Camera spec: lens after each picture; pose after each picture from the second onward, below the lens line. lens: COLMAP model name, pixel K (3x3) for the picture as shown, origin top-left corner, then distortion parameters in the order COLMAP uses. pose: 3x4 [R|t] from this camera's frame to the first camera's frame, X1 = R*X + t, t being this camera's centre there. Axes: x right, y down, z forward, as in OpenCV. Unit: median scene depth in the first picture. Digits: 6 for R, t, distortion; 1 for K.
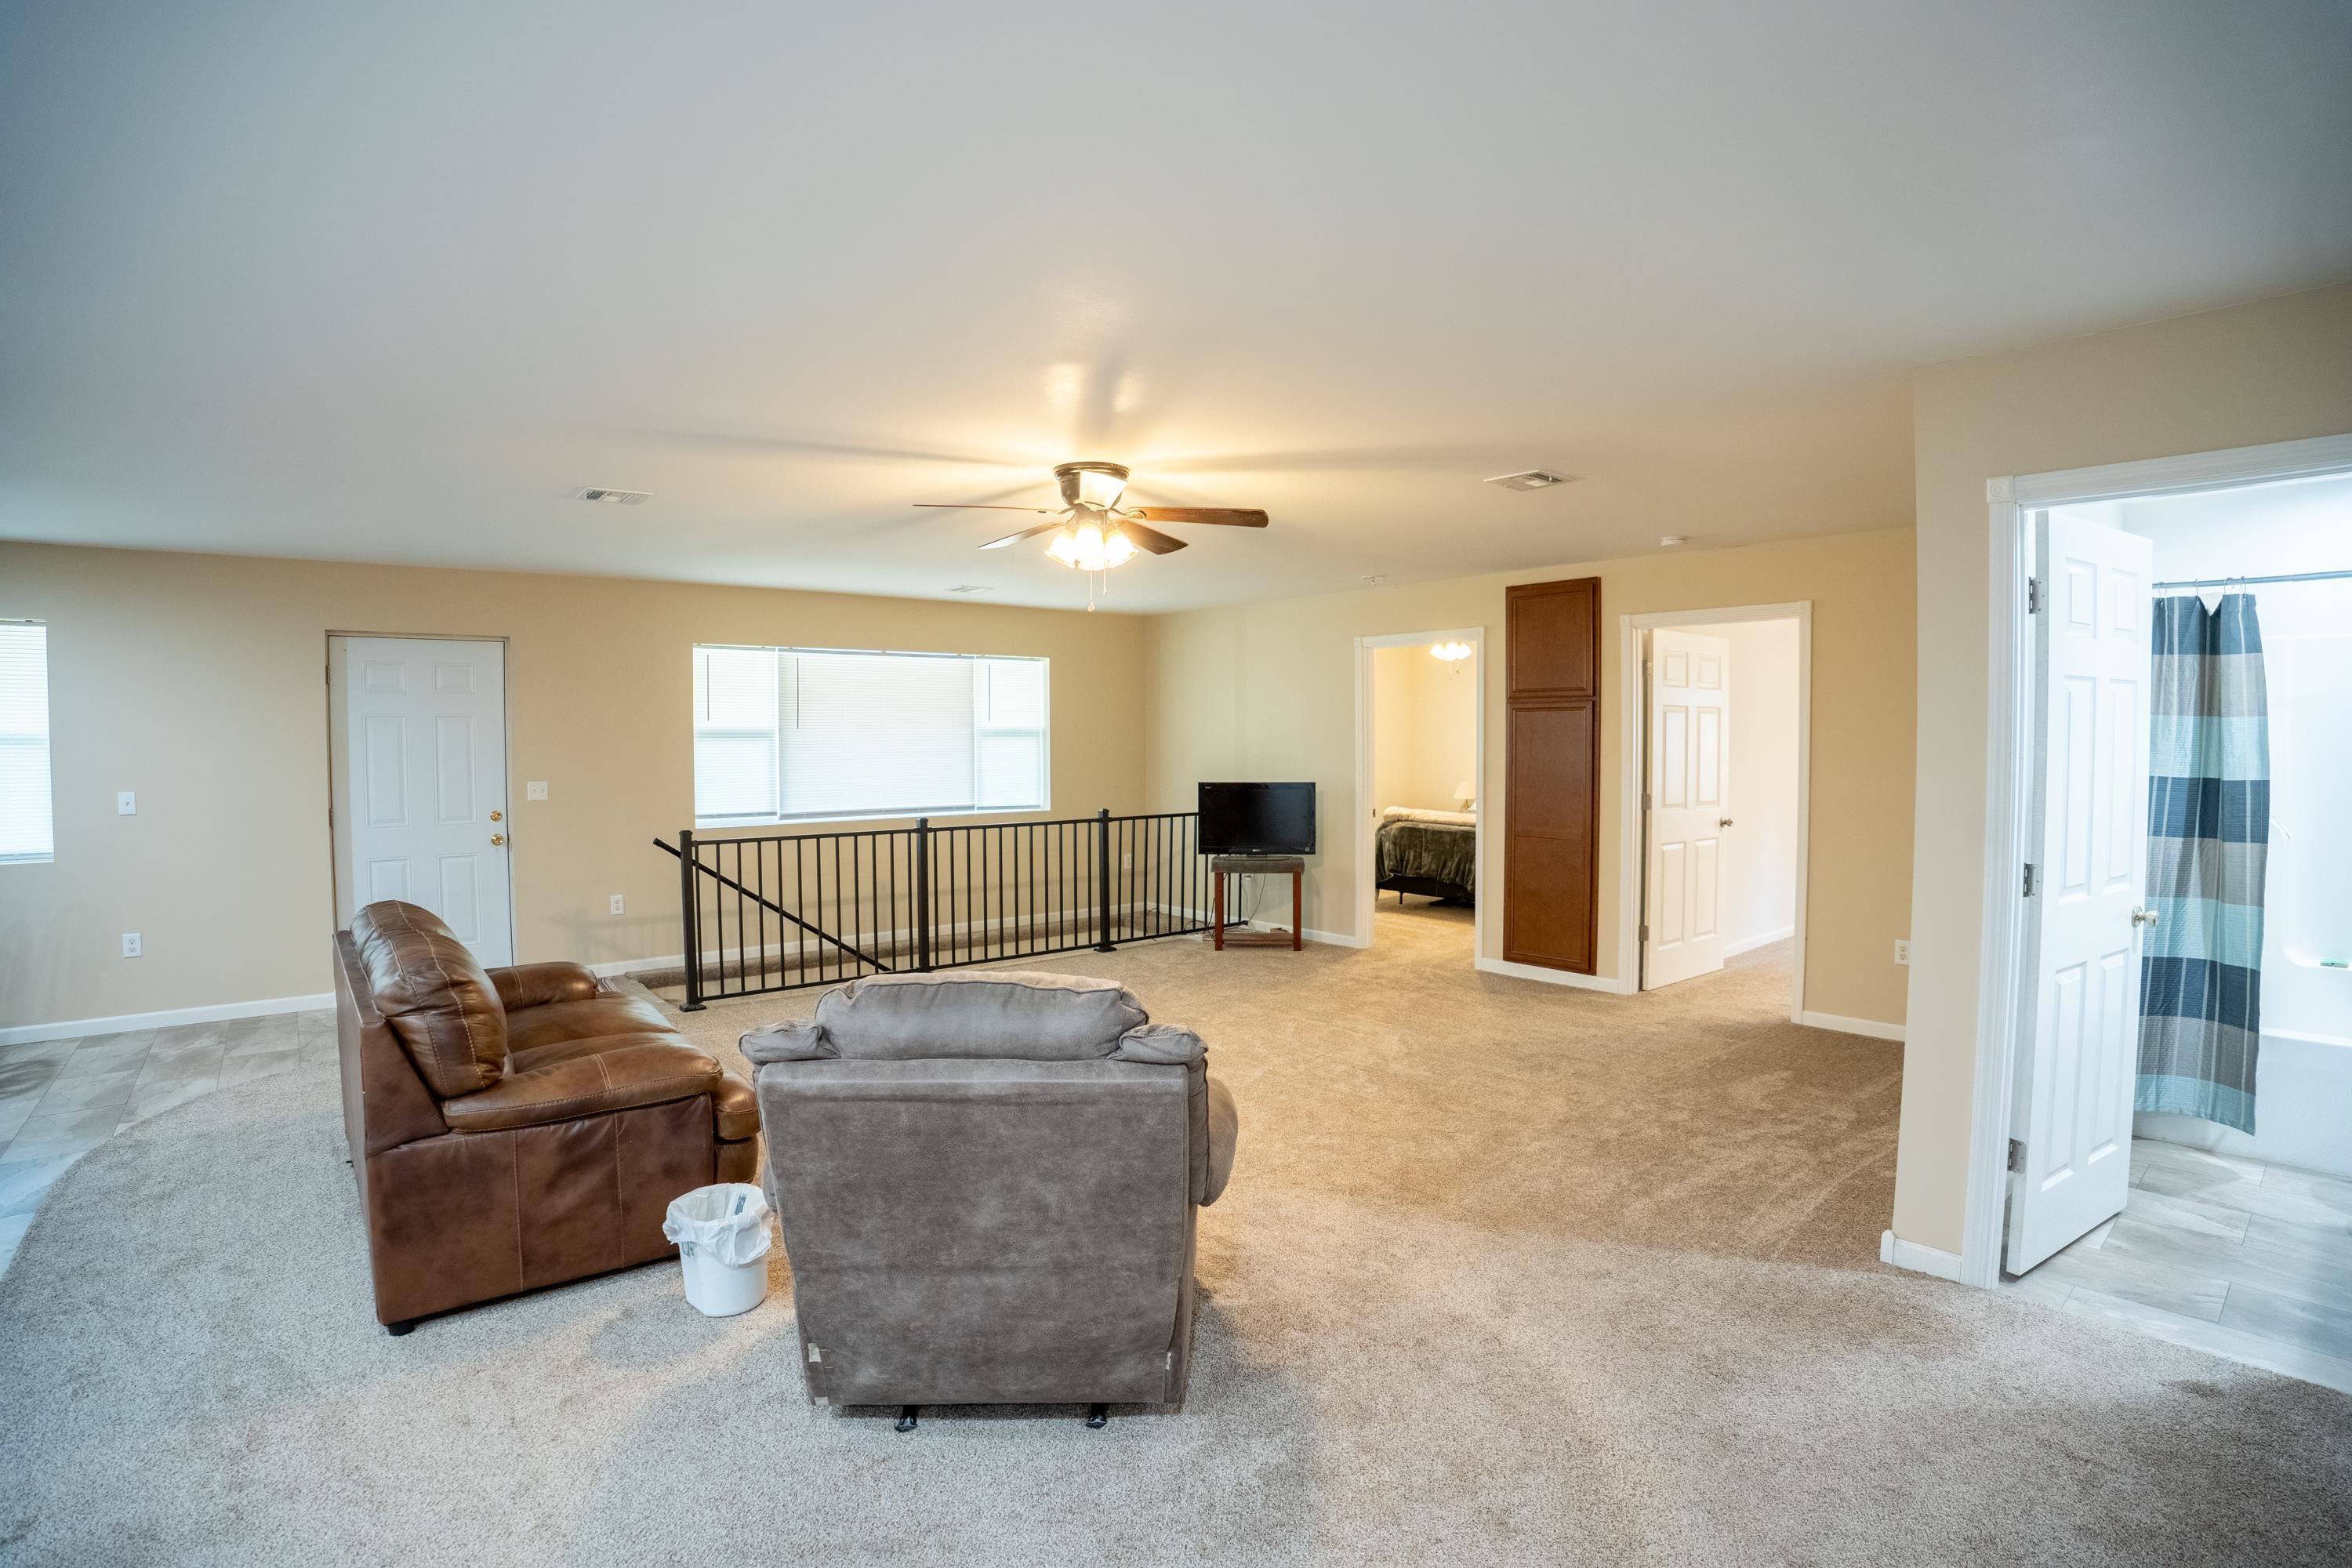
lens RADIAL K [[1130.7, 0, 1201.7], [0, 1130.7, 777.4], [0, 0, 1]] dist [-0.131624, 0.035308]
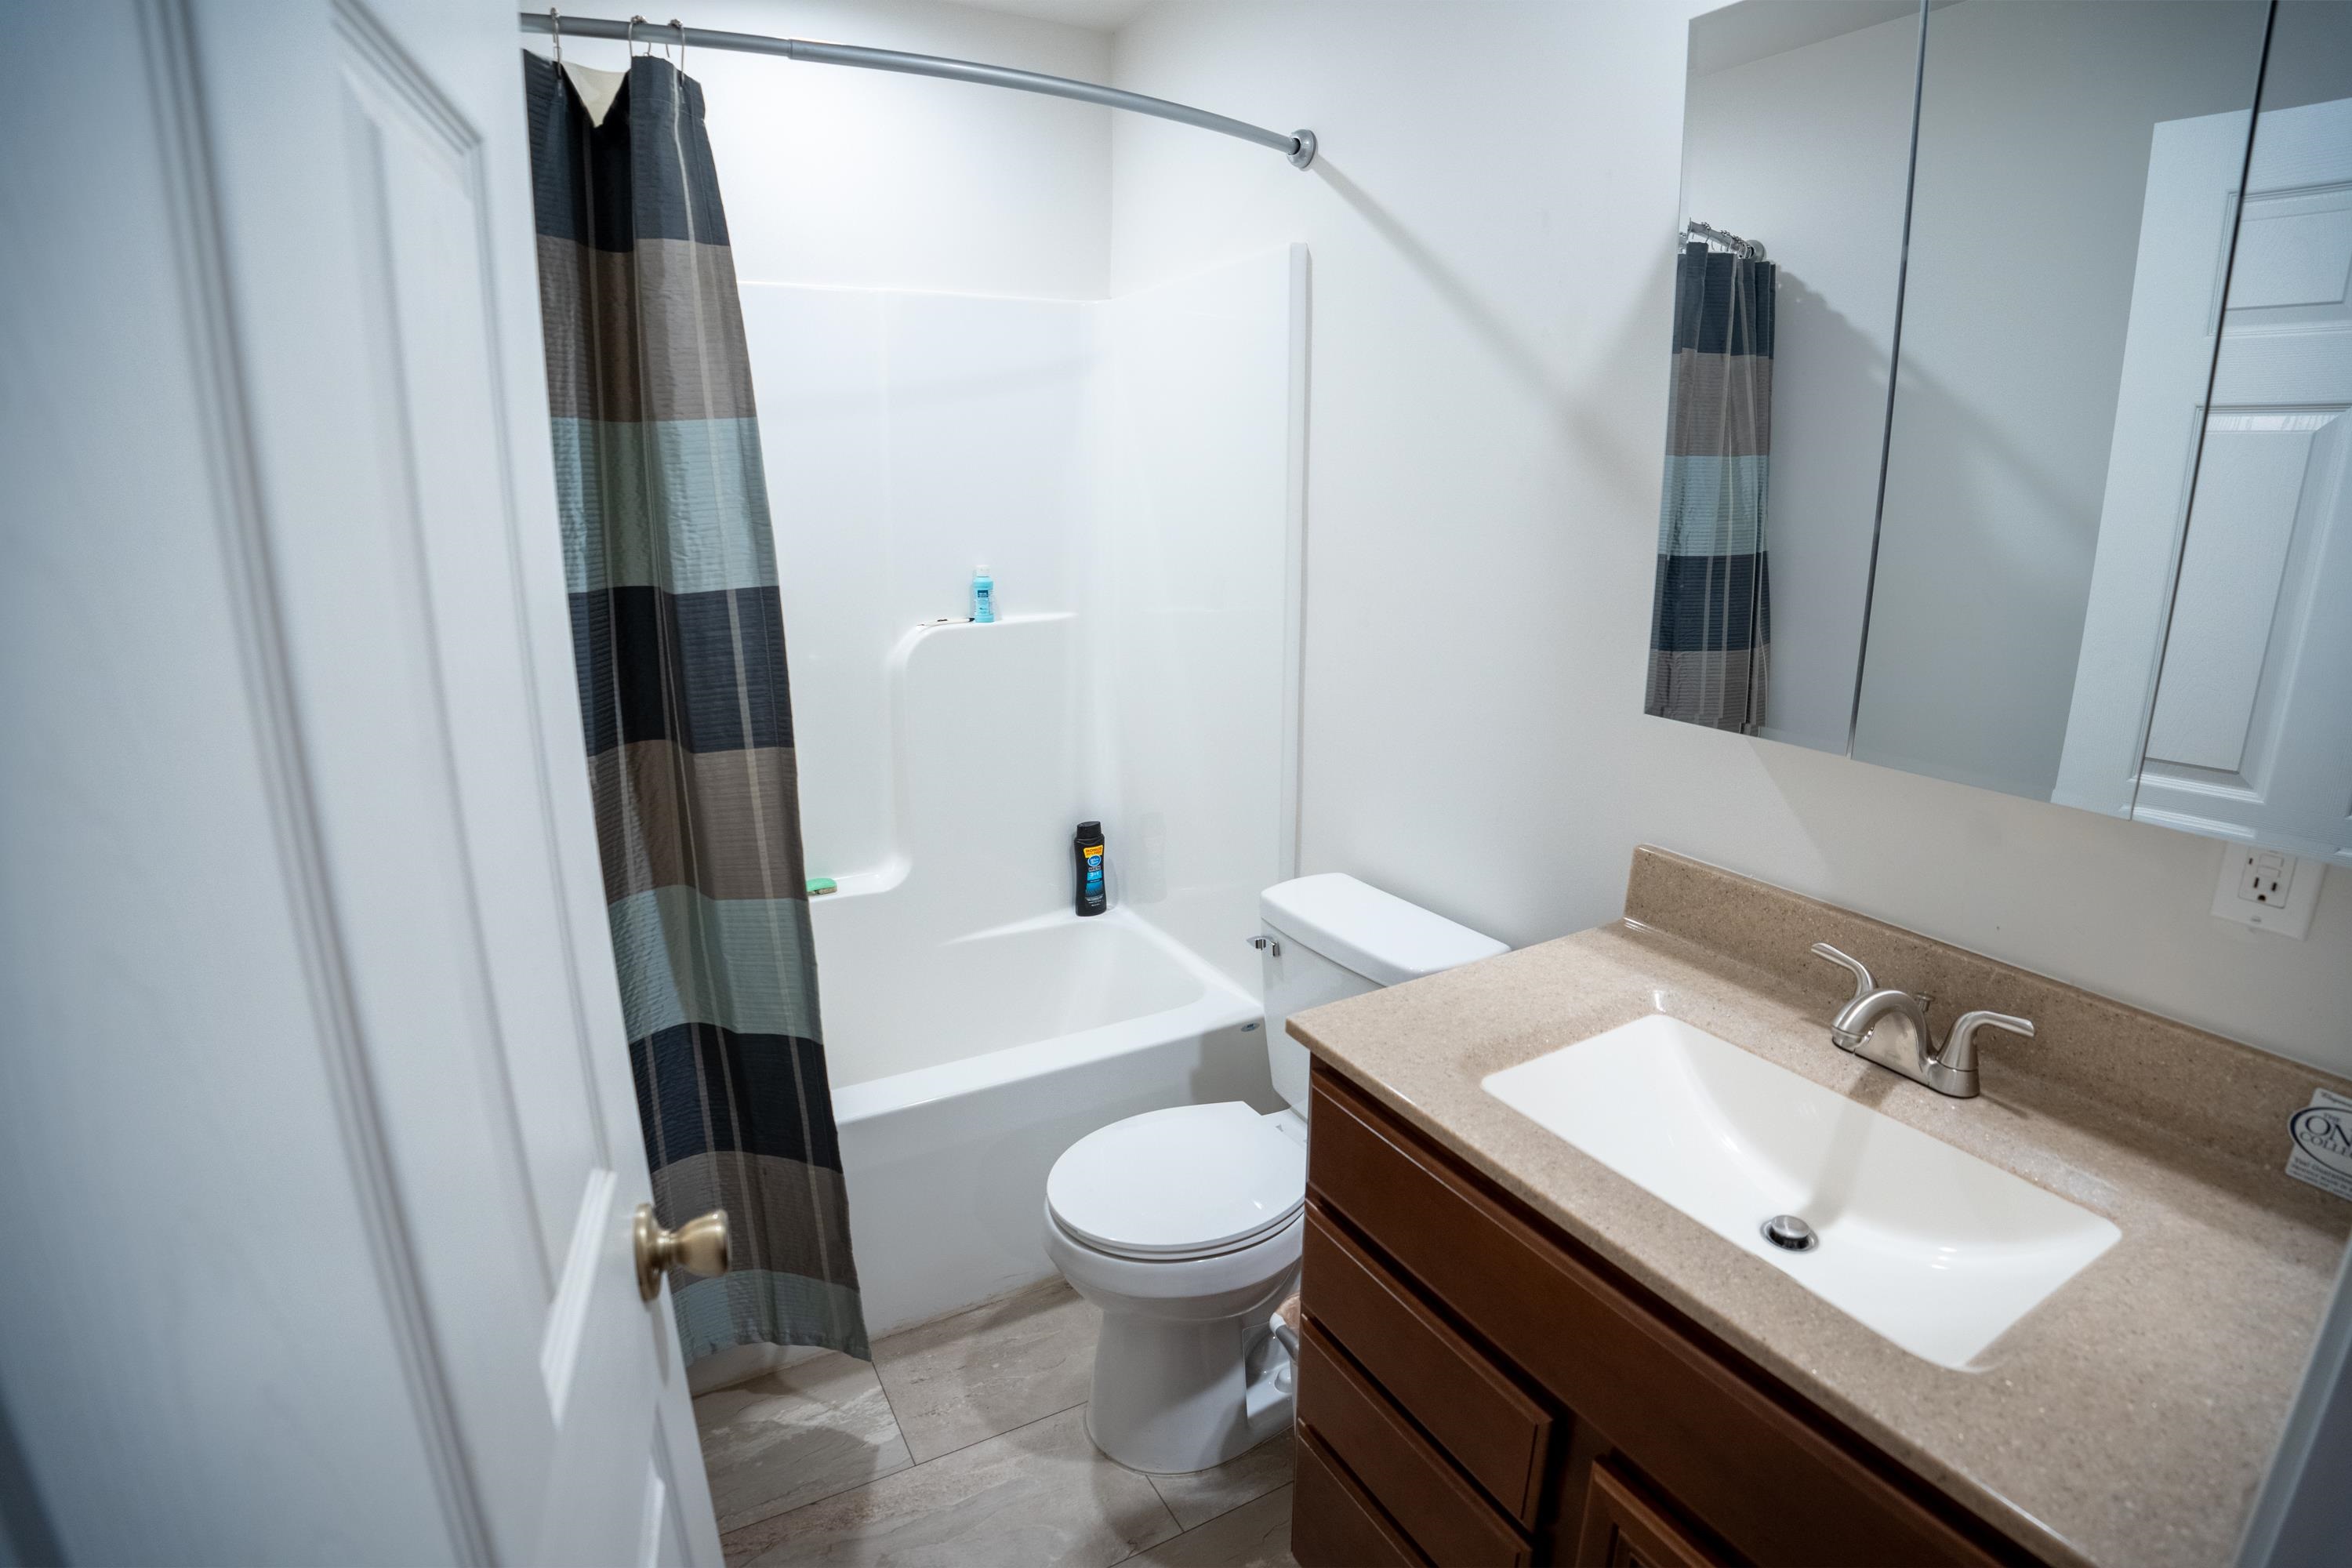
lens RADIAL K [[1130.7, 0, 1201.7], [0, 1130.7, 777.4], [0, 0, 1]] dist [-0.131624, 0.035308]
pose [[0.178621, -0.242896, 0.953465, 0.644731], [0.030397, 0.969949, 0.241401, -0.022836], [-0.983448, -0.014137, 0.180636, 0.745758]]
